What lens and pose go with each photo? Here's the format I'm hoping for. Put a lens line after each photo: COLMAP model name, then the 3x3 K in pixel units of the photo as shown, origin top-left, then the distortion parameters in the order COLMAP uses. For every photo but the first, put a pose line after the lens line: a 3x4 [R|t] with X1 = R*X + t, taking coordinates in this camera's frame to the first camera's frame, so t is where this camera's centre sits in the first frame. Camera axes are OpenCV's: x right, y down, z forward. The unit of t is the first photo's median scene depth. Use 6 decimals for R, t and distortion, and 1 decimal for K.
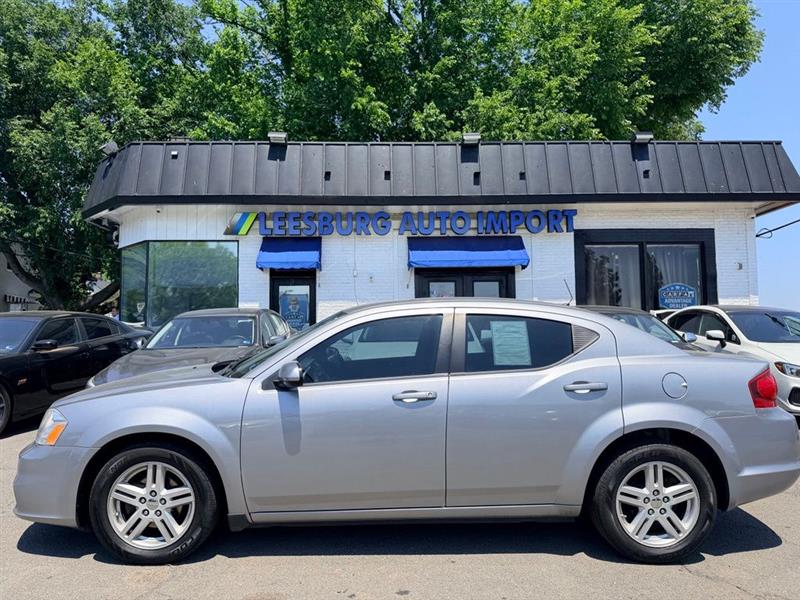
lens RADIAL K [[563.9, 0, 402.5], [0, 563.9, 308.2], [0, 0, 1]] dist [0.043855, -0.062623]
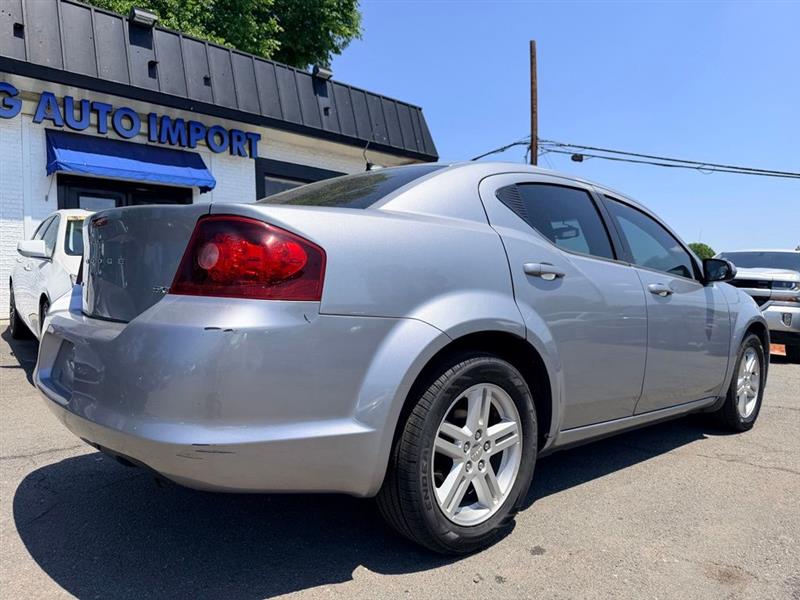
lens RADIAL K [[563.9, 0, 401.3], [0, 563.9, 307.7], [0, 0, 1]] dist [0.043855, -0.062623]
pose [[0.742852, -0.015590, 0.669274, -0.142665], [-0.035962, 0.997356, 0.063148, 0.039346], [-0.668489, -0.070978, 0.740328, 0.146403]]
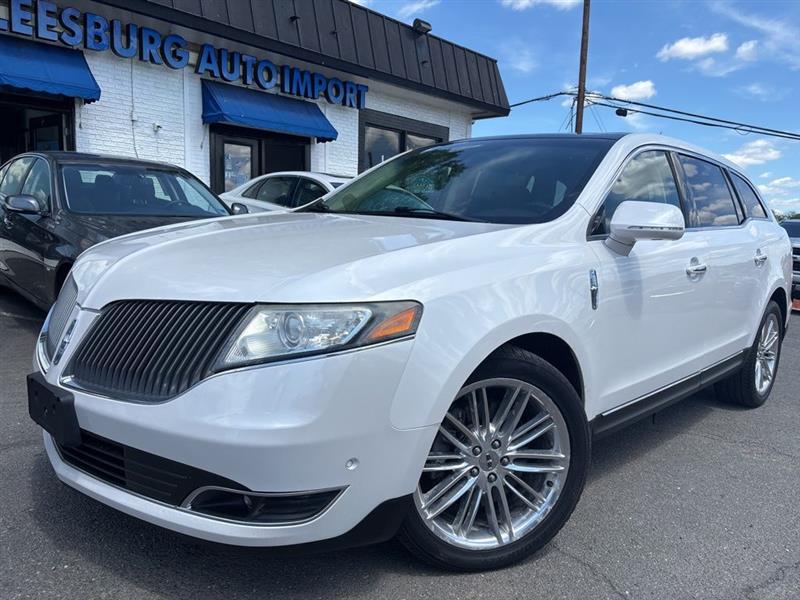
lens RADIAL K [[604.1, 0, 392.5], [0, 604.1, 296.9], [0, 0, 1]] dist [0.034786, -0.047492]
pose [[0.703541, -0.047269, 0.709081, -0.409522], [-0.080392, 0.986087, 0.145499, 0.025078], [-0.706093, -0.159368, 0.689953, 0.202178]]
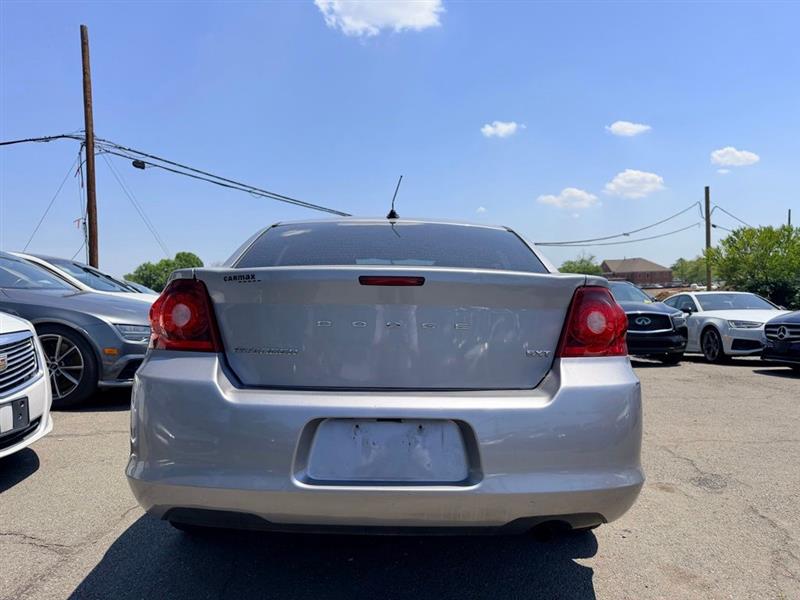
lens RADIAL K [[563.9, 0, 404.2], [0, 563.9, 302.7], [0, 0, 1]] dist [0.043855, -0.062623]
pose [[-0.016417, -0.011811, 0.999795, -0.235477], [-0.032542, 0.999407, 0.011272, 0.032733], [-0.999336, -0.032351, -0.016791, 0.320984]]
